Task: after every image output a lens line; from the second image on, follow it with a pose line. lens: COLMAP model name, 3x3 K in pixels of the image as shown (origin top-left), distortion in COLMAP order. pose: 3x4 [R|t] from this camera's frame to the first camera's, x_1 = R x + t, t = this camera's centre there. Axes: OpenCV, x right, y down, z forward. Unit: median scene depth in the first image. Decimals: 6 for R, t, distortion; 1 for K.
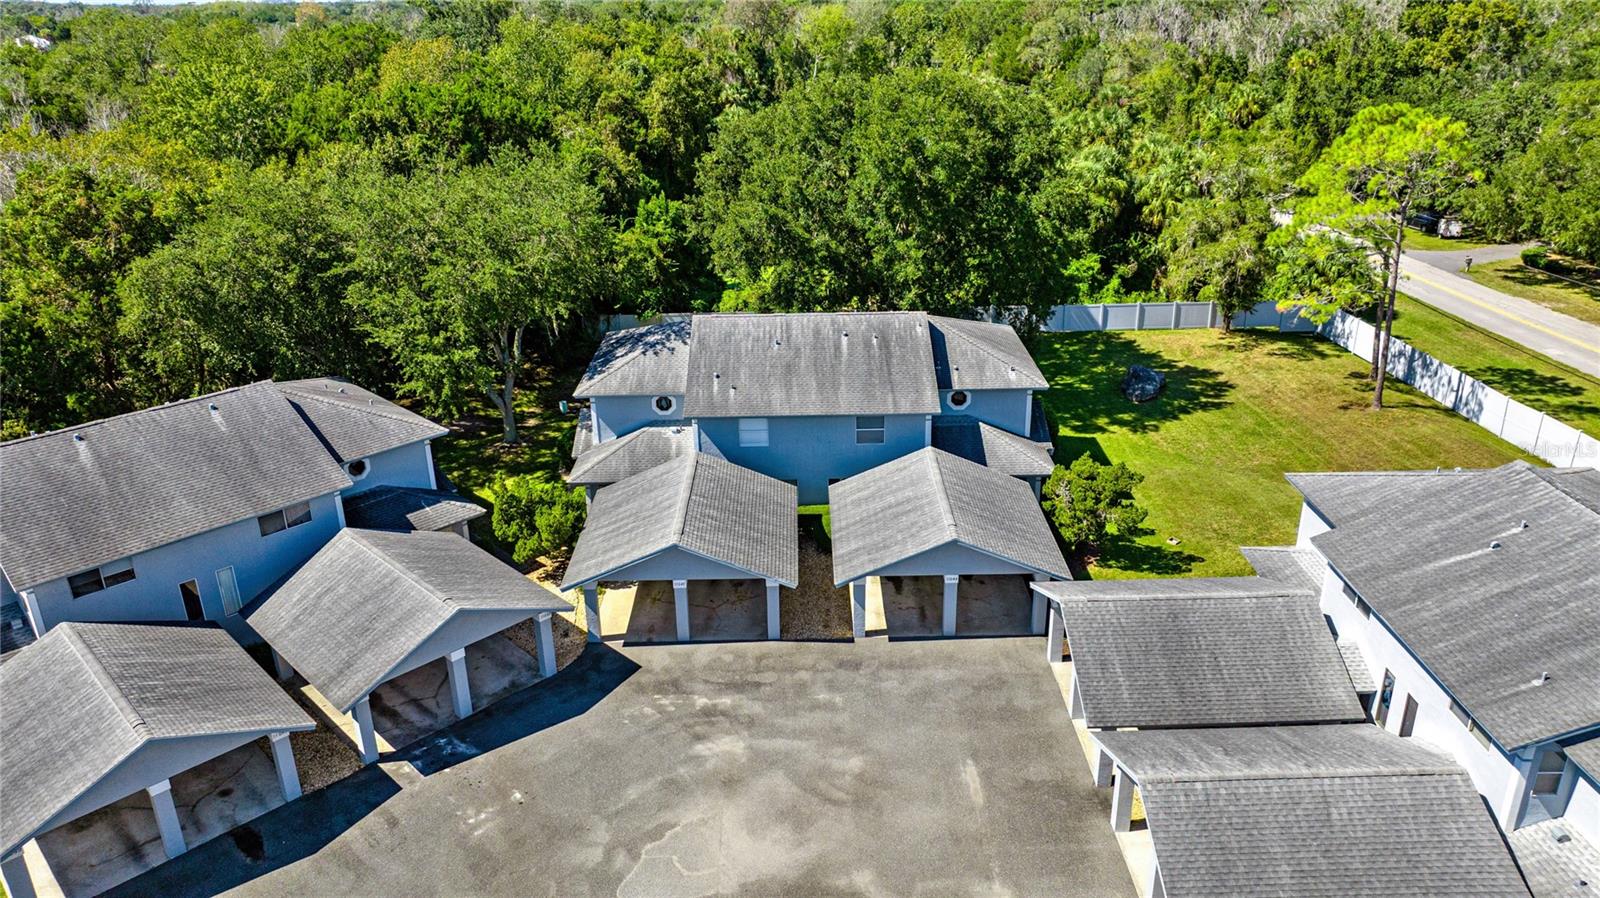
lens RADIAL K [[1122.5, 0, 807.7], [0, 1122.5, 438.8], [0, 0, 1]] dist [-0.023747, 0.002792]
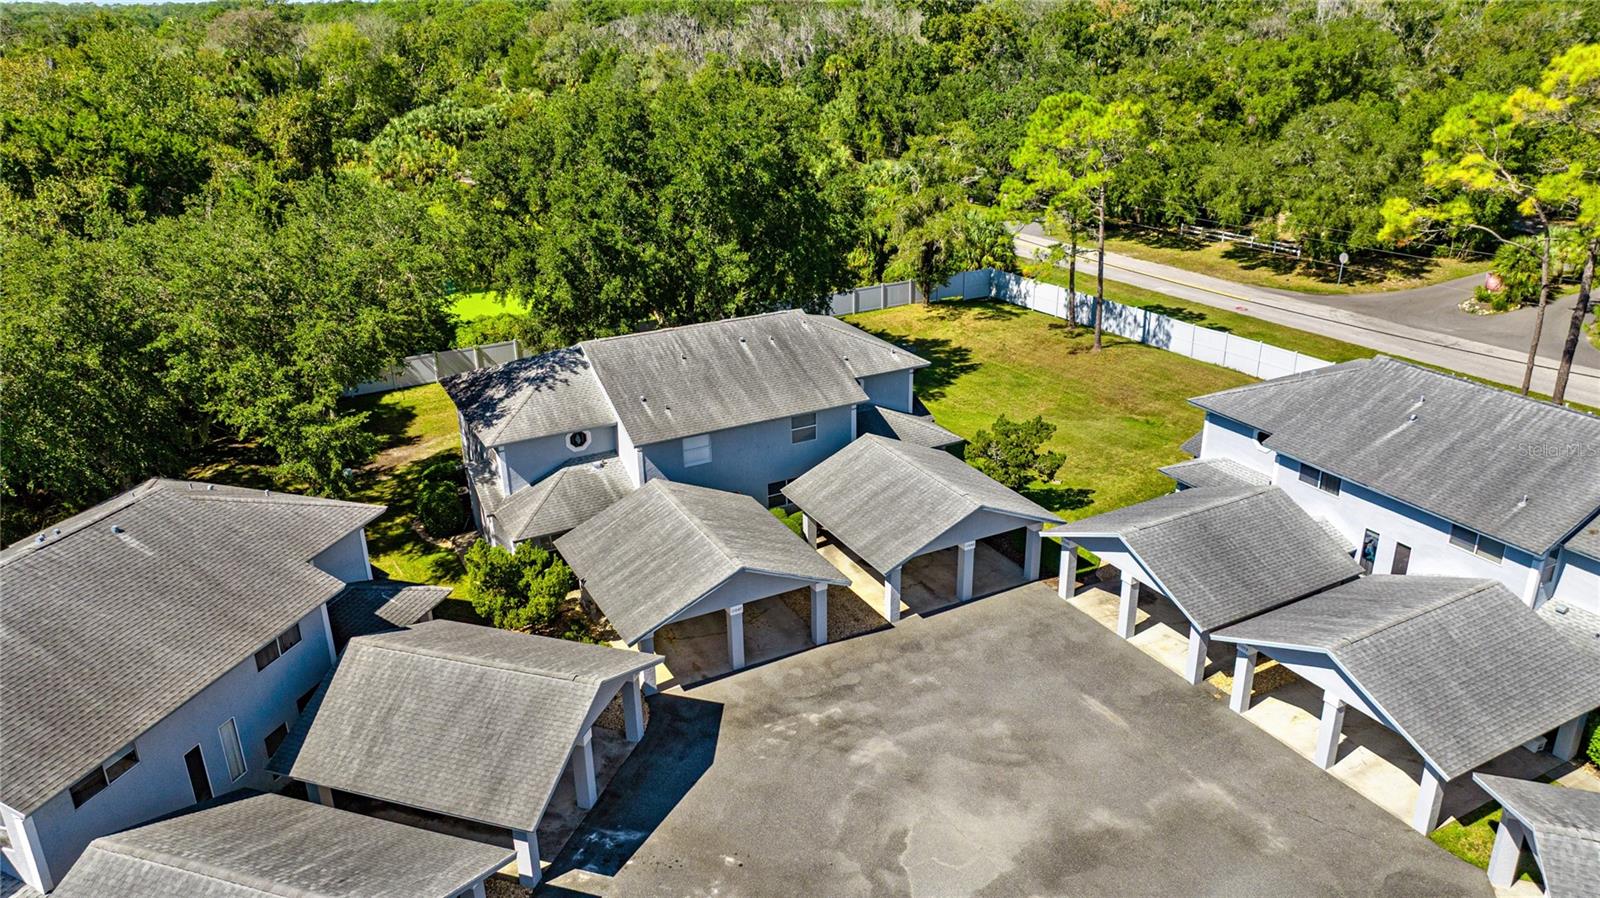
lens RADIAL K [[1122.5, 0, 807.7], [0, 1122.5, 438.8], [0, 0, 1]] dist [-0.023747, 0.002792]
pose [[0.886834, -0.167766, 0.430557, -0.360674], [0.173458, 0.984489, 0.026328, -0.023226], [-0.428296, 0.051335, 0.902179, 0.083277]]
